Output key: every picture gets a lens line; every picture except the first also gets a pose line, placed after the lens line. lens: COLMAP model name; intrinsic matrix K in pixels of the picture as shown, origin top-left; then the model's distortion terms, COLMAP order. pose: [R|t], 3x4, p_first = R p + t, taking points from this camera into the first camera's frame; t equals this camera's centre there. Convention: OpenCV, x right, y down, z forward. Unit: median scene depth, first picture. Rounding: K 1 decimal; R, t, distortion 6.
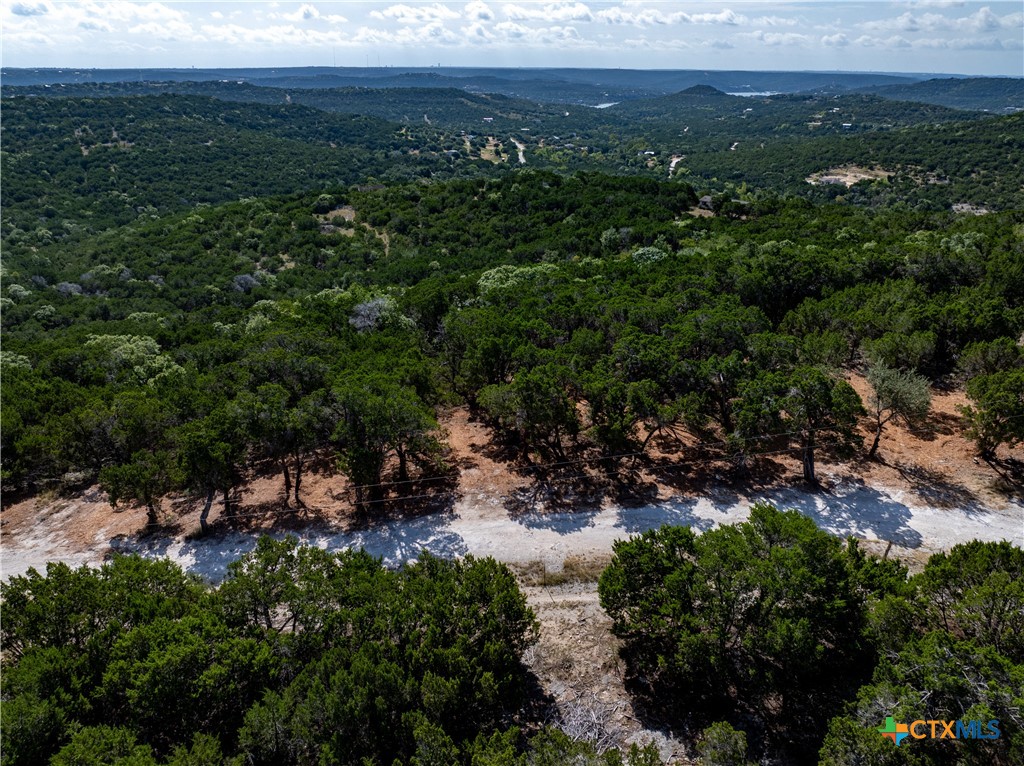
lens RADIAL K [[717.6, 0, 514.7], [0, 717.6, 380.7], [0, 0, 1]] dist [-0.040300, 0.004409]
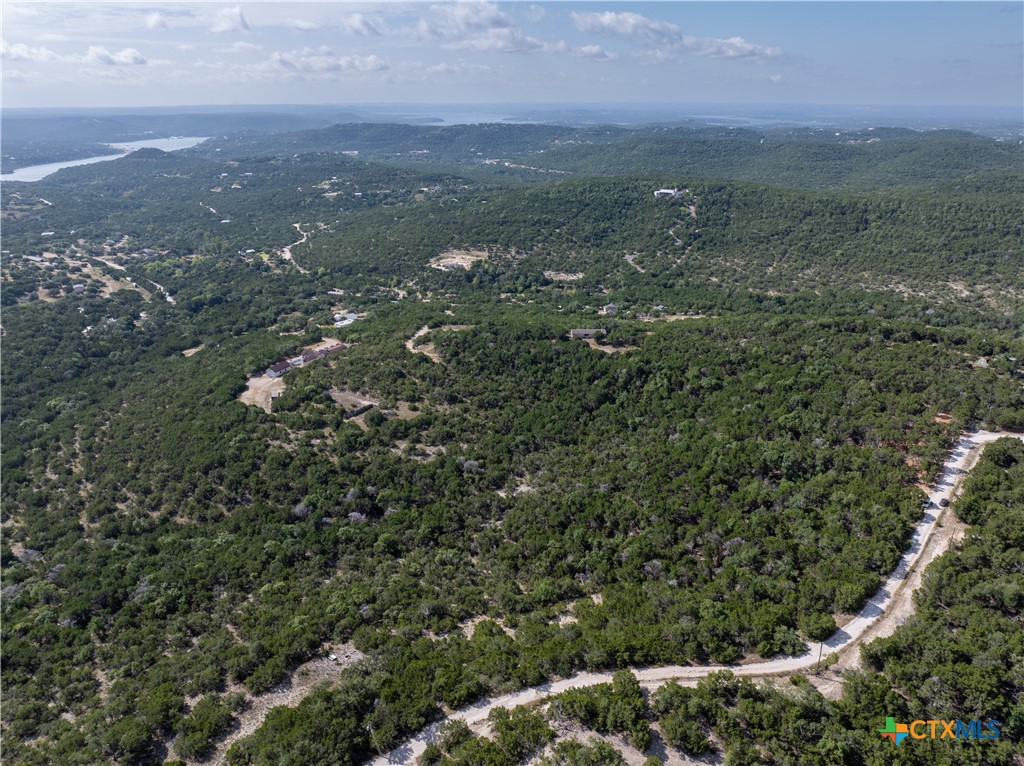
lens RADIAL K [[727.4, 0, 515.9], [0, 727.4, 361.3], [0, 0, 1]] dist [-0.044706, 0.008345]
pose [[0.701881, -0.248287, 0.667620, -0.515996], [0.289882, 0.955720, 0.050673, -0.161242], [-0.650639, 0.157965, 0.742776, -0.101659]]
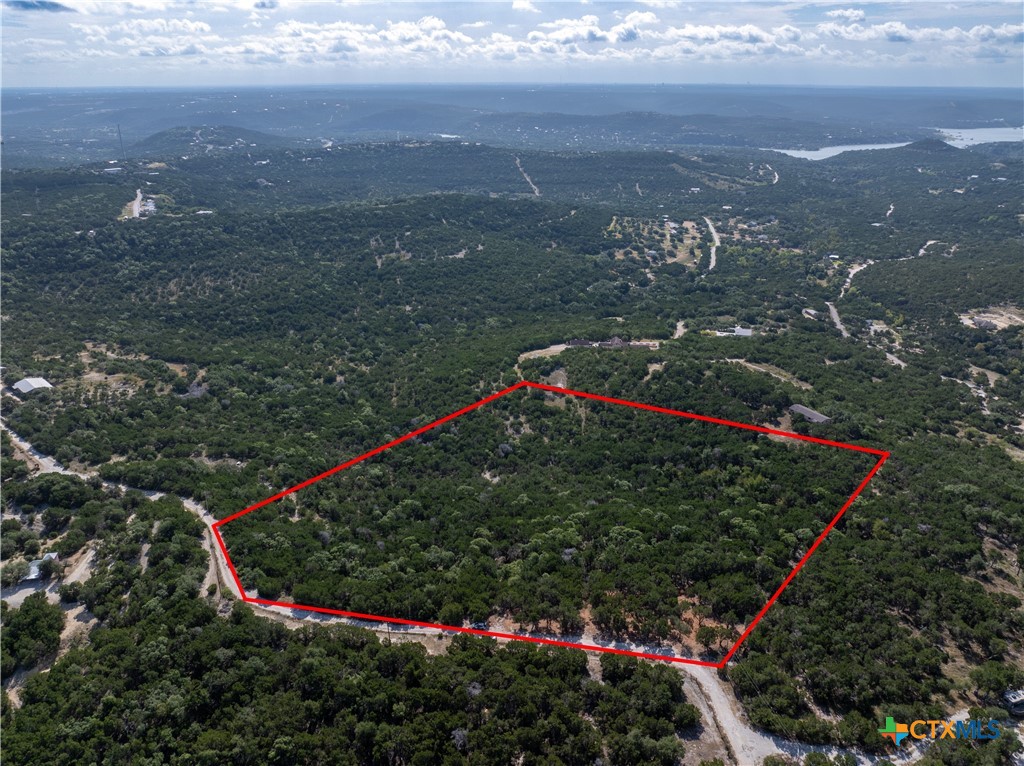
lens RADIAL K [[731.0, 0, 514.8], [0, 731.0, 380.7], [0, 0, 1]] dist [-0.040372, 0.004508]
pose [[0.959682, 0.100647, -0.262451, 0.049600], [-0.105670, 0.994388, -0.005058, -0.121708], [0.260470, 0.032588, 0.964932, -0.325872]]
